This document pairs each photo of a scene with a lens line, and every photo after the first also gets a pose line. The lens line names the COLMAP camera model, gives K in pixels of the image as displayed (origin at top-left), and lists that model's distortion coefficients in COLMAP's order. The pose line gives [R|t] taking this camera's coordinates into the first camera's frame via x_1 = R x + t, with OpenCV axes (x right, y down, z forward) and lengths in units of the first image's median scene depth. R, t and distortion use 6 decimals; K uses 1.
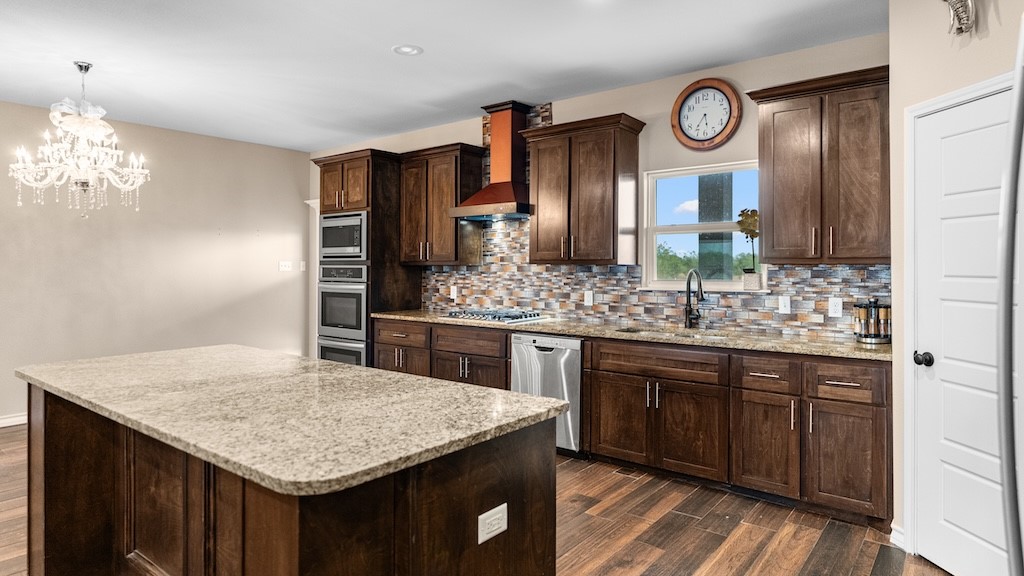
lens RADIAL K [[586.4, 0, 515.6], [0, 586.4, 268.0], [0, 0, 1]] dist [-0.011006, 0.006200]
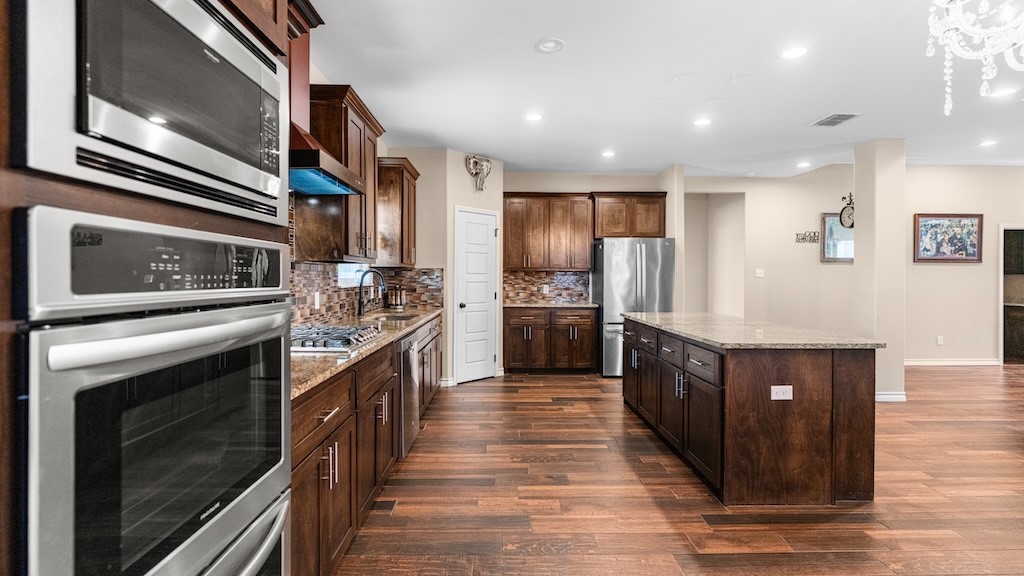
lens RADIAL K [[478.1, 0, 514.9], [0, 478.1, 282.7], [0, 0, 1]] dist [-0.009813, 0.003481]
pose [[-0.638966, -0.012481, 0.769134, -0.611468], [-0.002982, 0.999901, 0.013749, 0.014336], [-0.769229, 0.006492, -0.638940, 1.232505]]
